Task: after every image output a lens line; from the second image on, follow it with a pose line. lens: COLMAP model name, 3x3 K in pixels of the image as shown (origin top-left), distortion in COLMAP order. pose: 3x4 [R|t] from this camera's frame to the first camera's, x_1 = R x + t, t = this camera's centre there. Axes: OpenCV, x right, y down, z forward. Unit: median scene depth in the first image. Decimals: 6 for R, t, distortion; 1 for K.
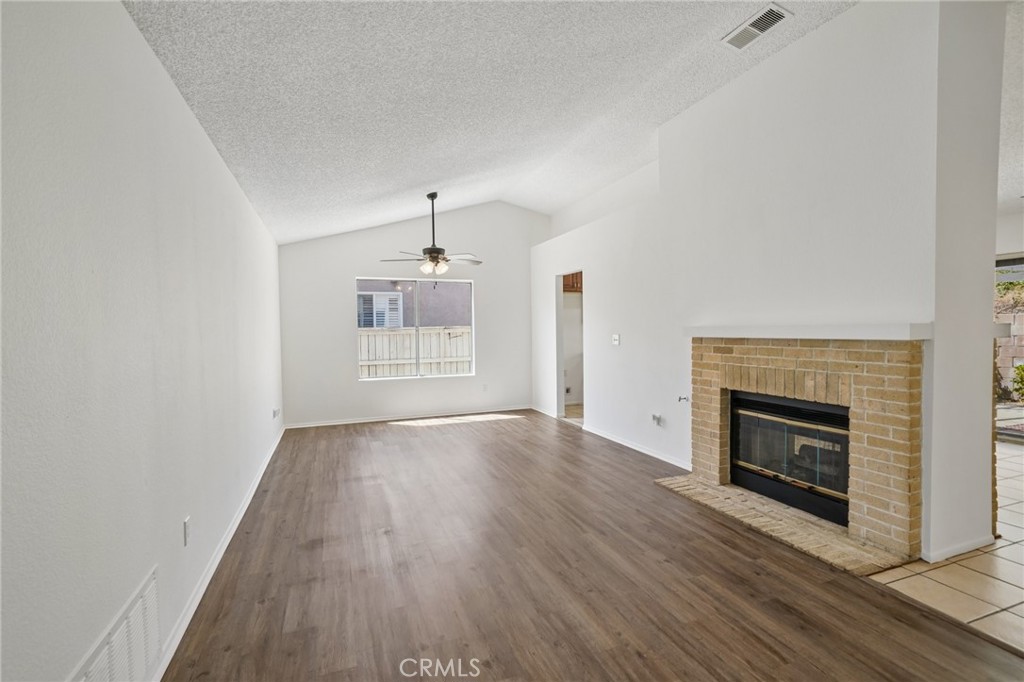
lens RADIAL K [[452.9, 0, 505.0], [0, 452.9, 340.3], [0, 0, 1]] dist [0.008361, 0.000846]
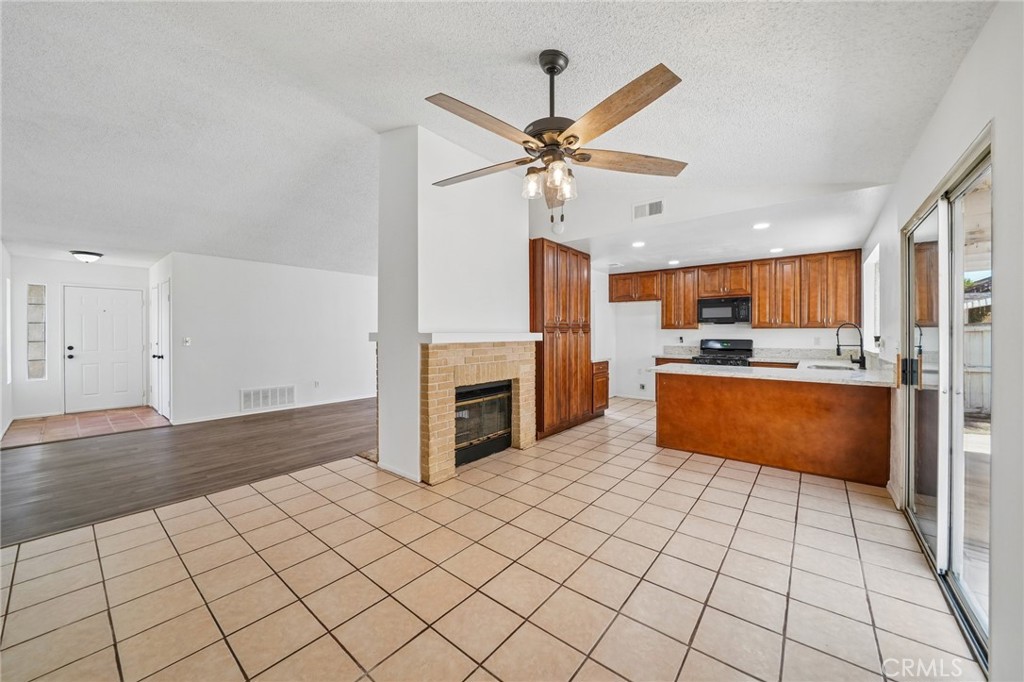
lens RADIAL K [[368.0, 0, 497.1], [0, 368.0, 336.9], [0, 0, 1]] dist [-0.011344, 0.000404]
pose [[0.485476, 0.021669, -0.873982, 1.753890], [-0.028608, 0.999551, 0.008891, -0.032214], [0.873782, 0.020687, 0.485878, 0.512867]]
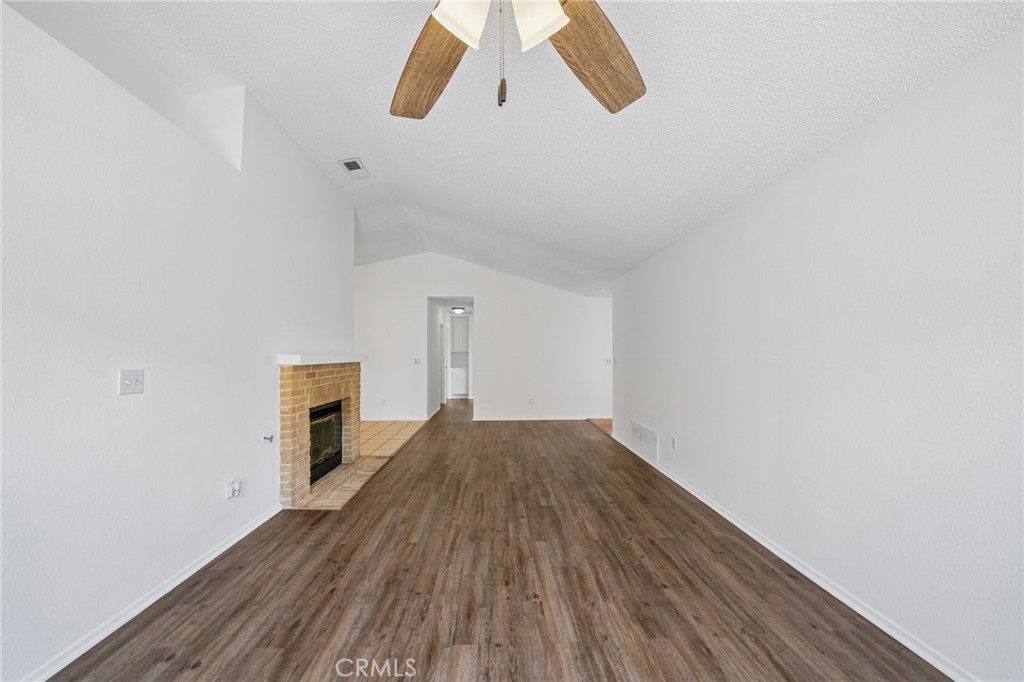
lens RADIAL K [[368.0, 0, 505.4], [0, 368.0, 343.3], [0, 0, 1]] dist [-0.011344, 0.000404]
pose [[-0.944060, 0.023770, 0.328915, -0.326242], [0.020930, 0.999707, -0.012173, -0.041210], [-0.329108, -0.004608, -0.944281, 1.852473]]
